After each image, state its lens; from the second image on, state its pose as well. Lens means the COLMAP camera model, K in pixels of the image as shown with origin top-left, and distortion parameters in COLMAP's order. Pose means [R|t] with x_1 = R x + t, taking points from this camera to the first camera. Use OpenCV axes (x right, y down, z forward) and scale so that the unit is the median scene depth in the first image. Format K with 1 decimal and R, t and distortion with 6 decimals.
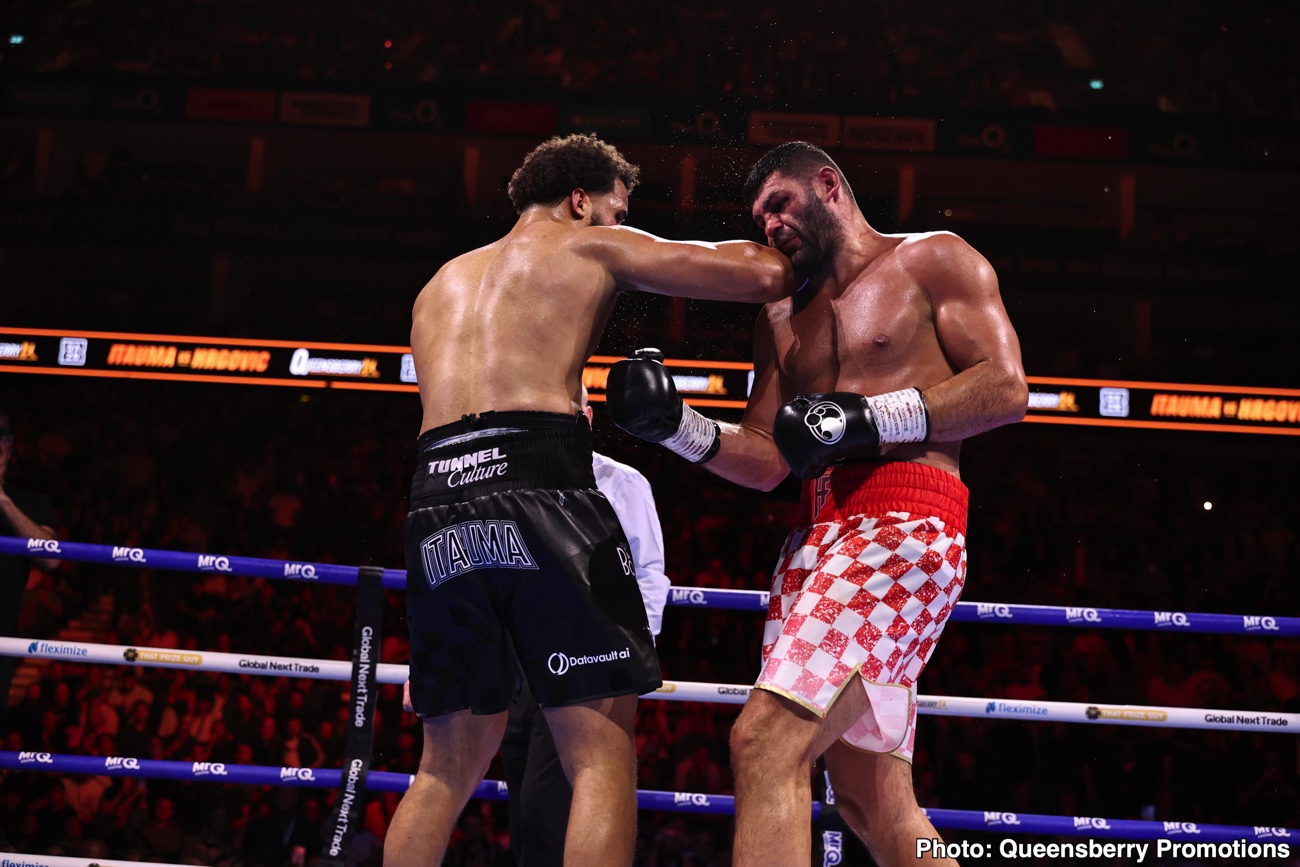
lens RADIAL K [[2067.8, 0, 653.3], [0, 2067.8, 430.8], [0, 0, 1]] dist [-0.073640, 0.000000]
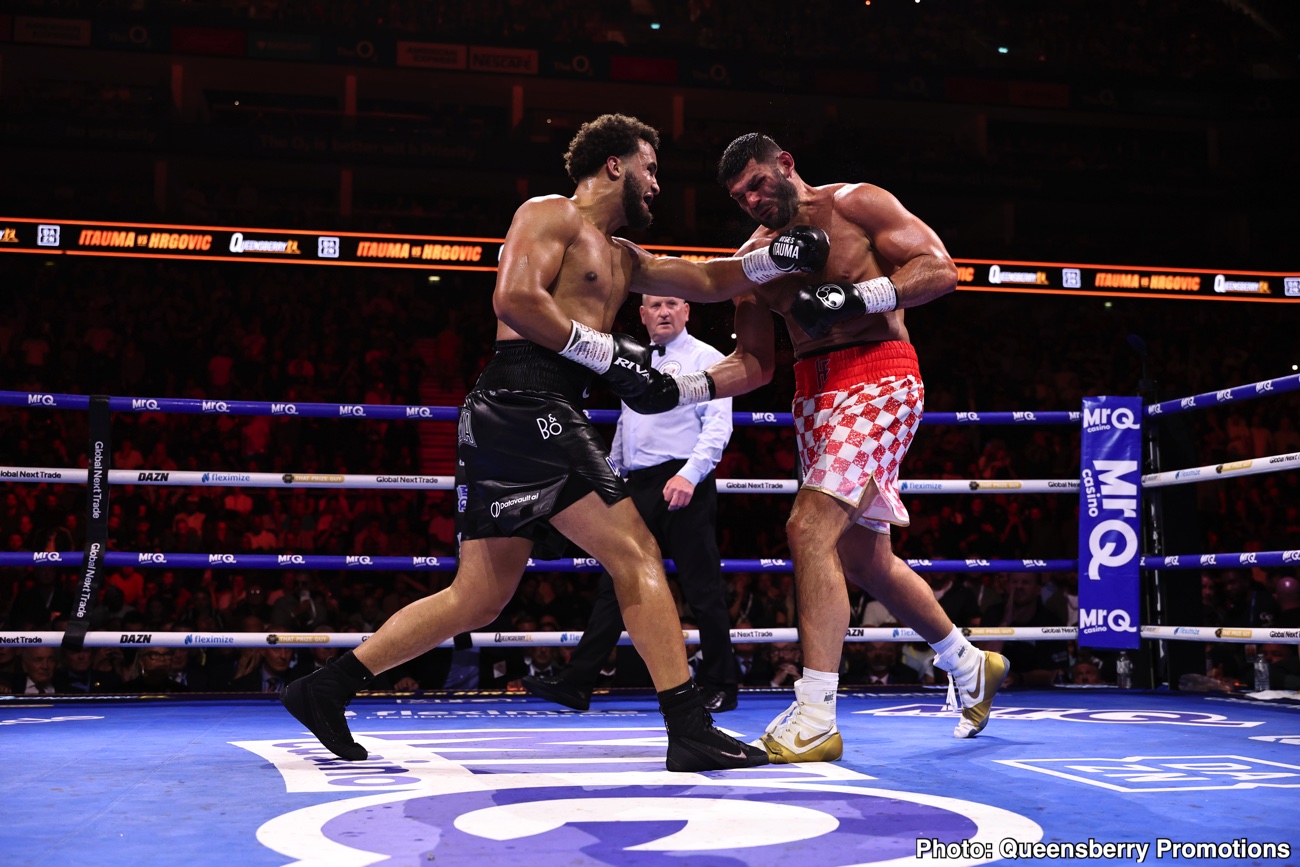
lens RADIAL K [[1526.8, 0, 645.9], [0, 1526.8, 433.1], [0, 0, 1]] dist [-0.019358, 0.000000]
pose [[0.972373, -0.034702, 0.230839, -0.146666], [0.011738, 0.994906, 0.100118, -0.007445], [-0.233138, -0.094642, 0.967827, 0.006083]]
